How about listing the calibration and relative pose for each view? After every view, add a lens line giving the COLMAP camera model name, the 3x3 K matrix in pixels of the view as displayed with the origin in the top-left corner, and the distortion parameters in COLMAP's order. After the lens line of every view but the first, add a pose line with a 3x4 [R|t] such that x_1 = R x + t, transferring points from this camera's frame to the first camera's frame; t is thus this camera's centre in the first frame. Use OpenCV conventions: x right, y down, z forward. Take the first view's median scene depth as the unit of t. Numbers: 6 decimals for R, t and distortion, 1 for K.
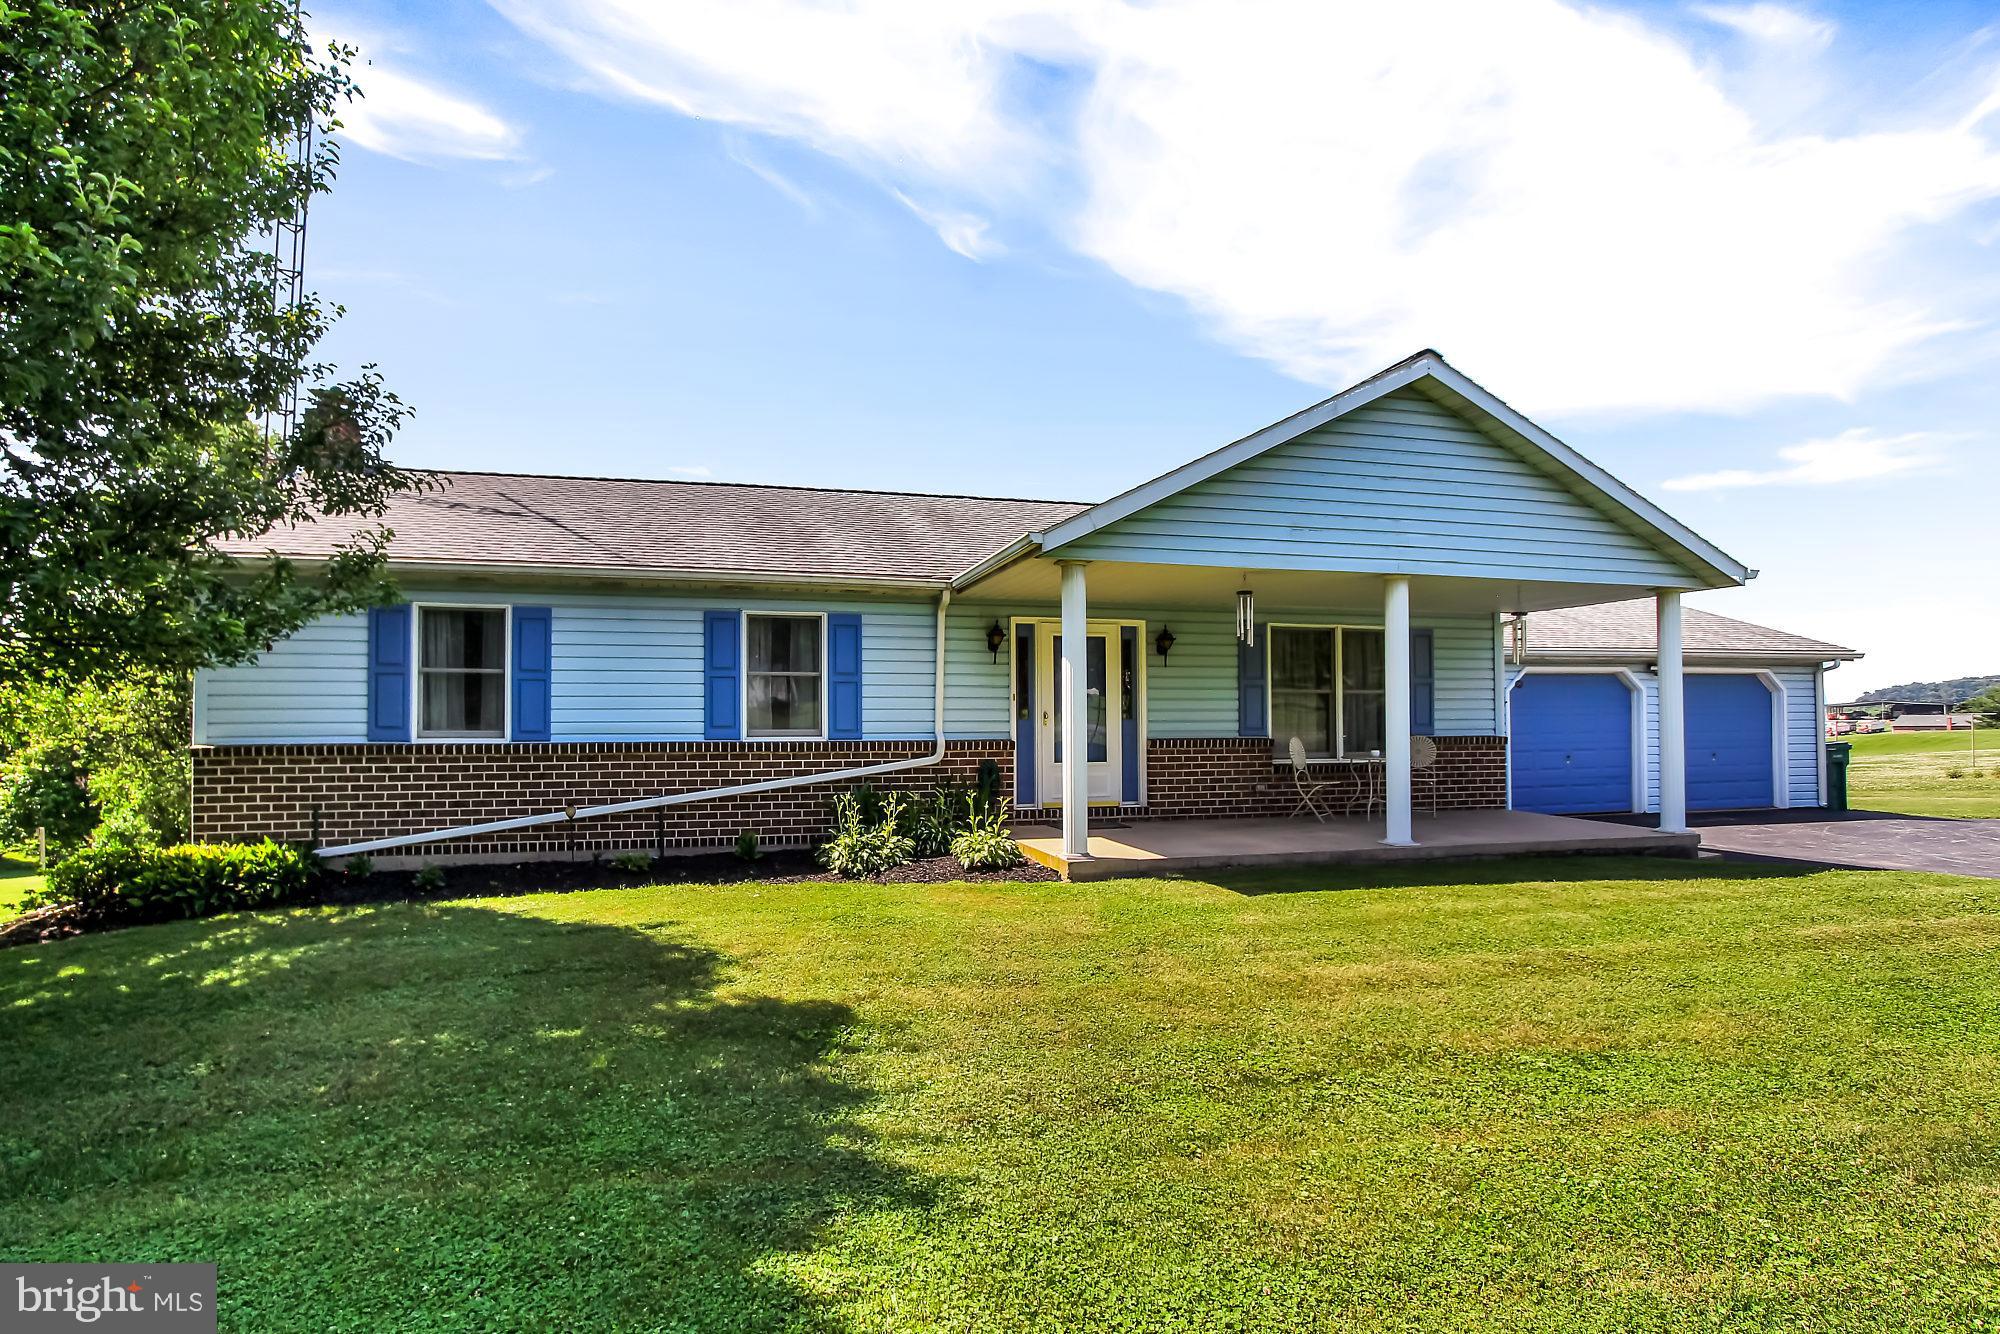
lens RADIAL K [[1060.0, 0, 999.7], [0, 1060.0, 676.1], [0, 0, 1]] dist [-0.014956, -0.001429]
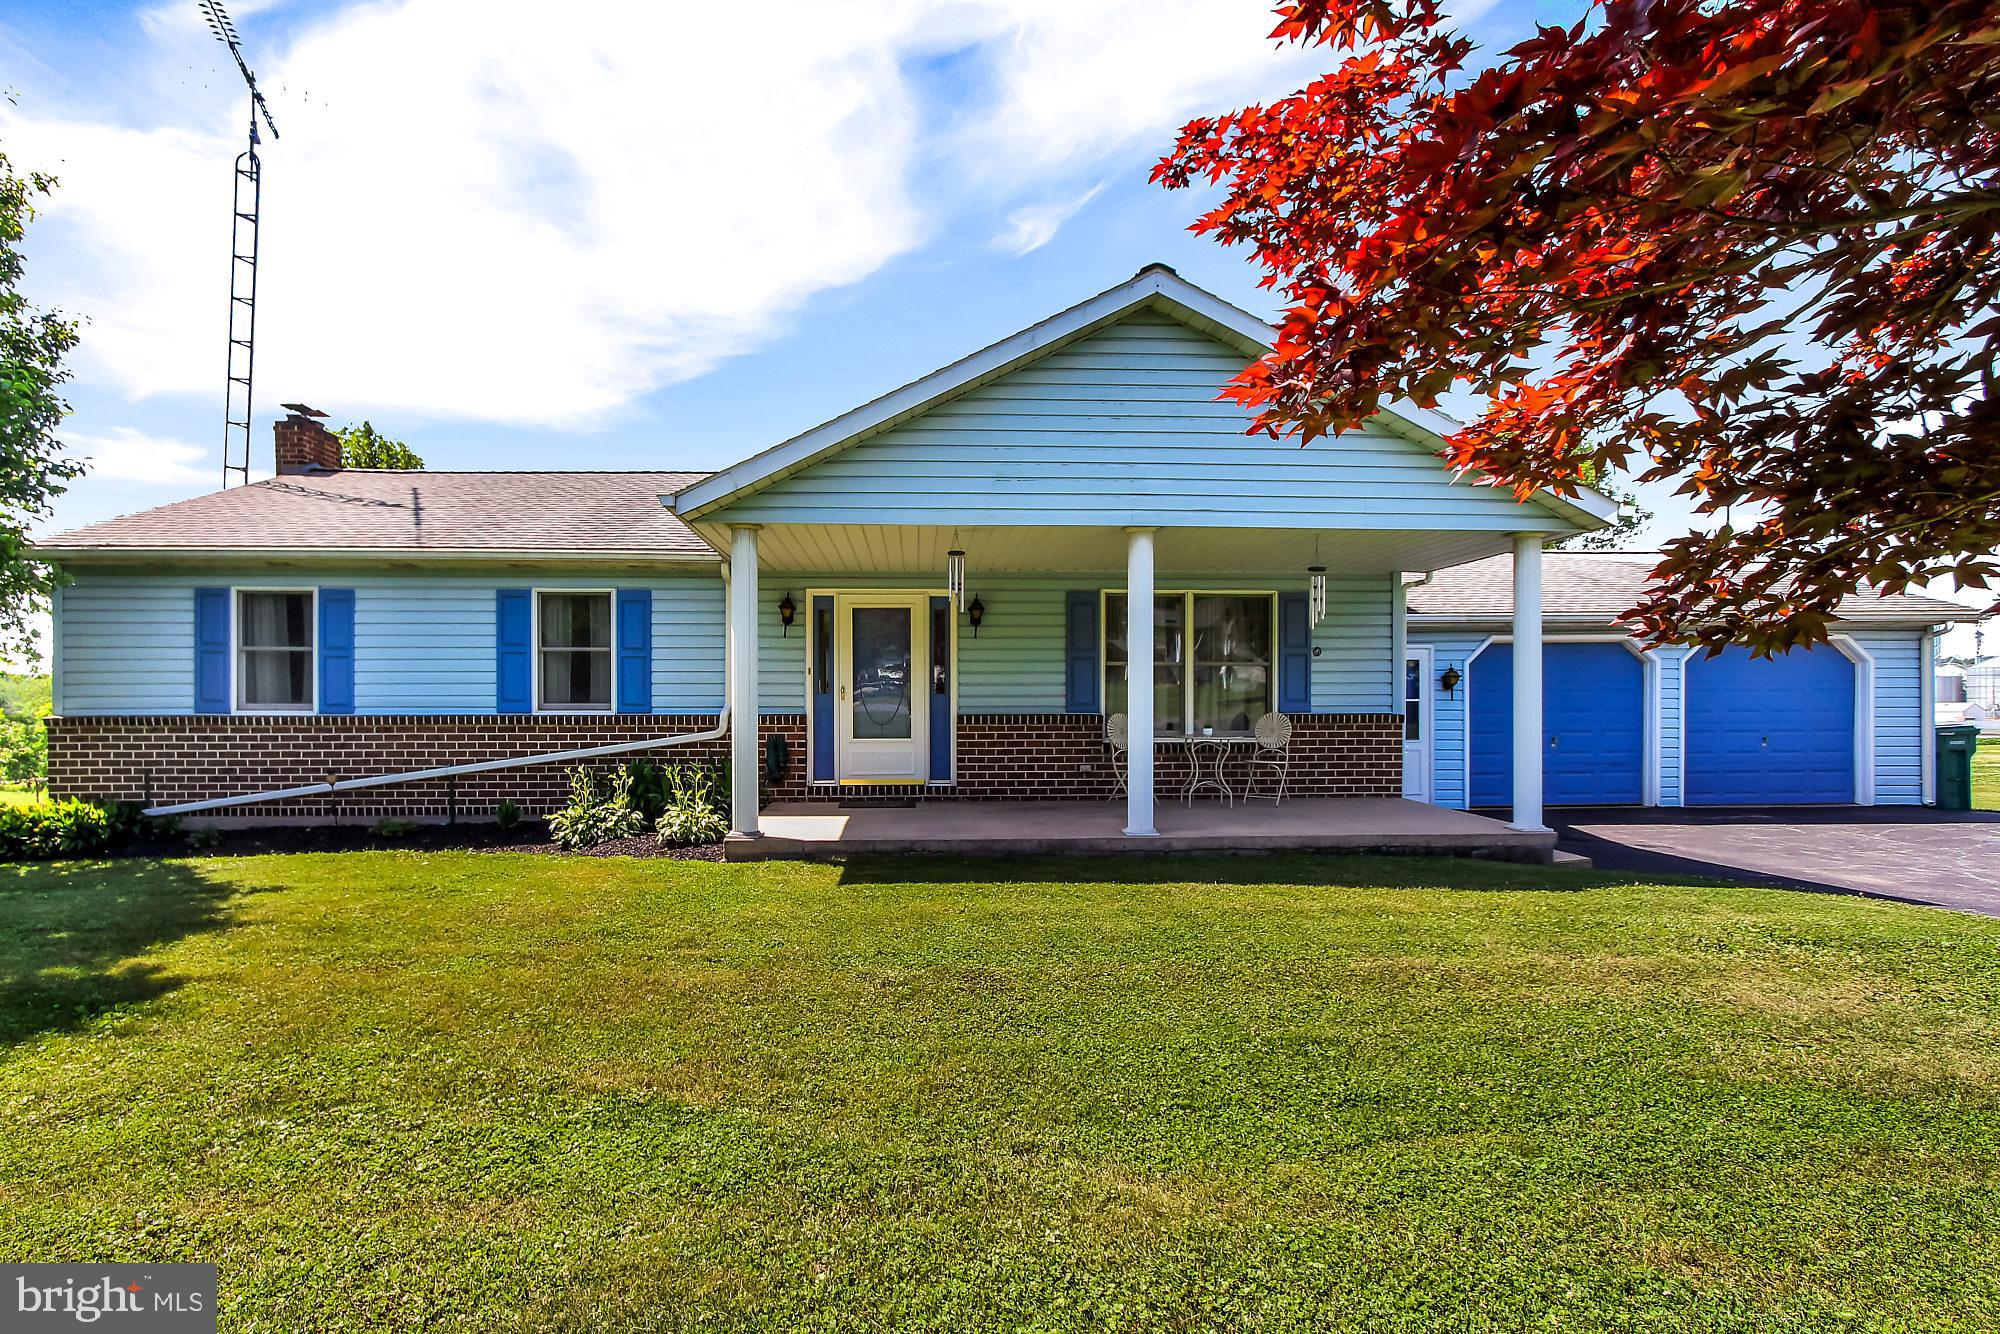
lens RADIAL K [[997.3, 0, 1004.2], [0, 997.3, 686.2], [0, 0, 1]] dist [-0.003119, 0.003052]
pose [[0.974270, -0.002364, -0.225371, 0.436554], [0.008331, 0.999639, 0.025528, 0.012878], [0.225230, -0.026748, 0.973938, 0.158504]]
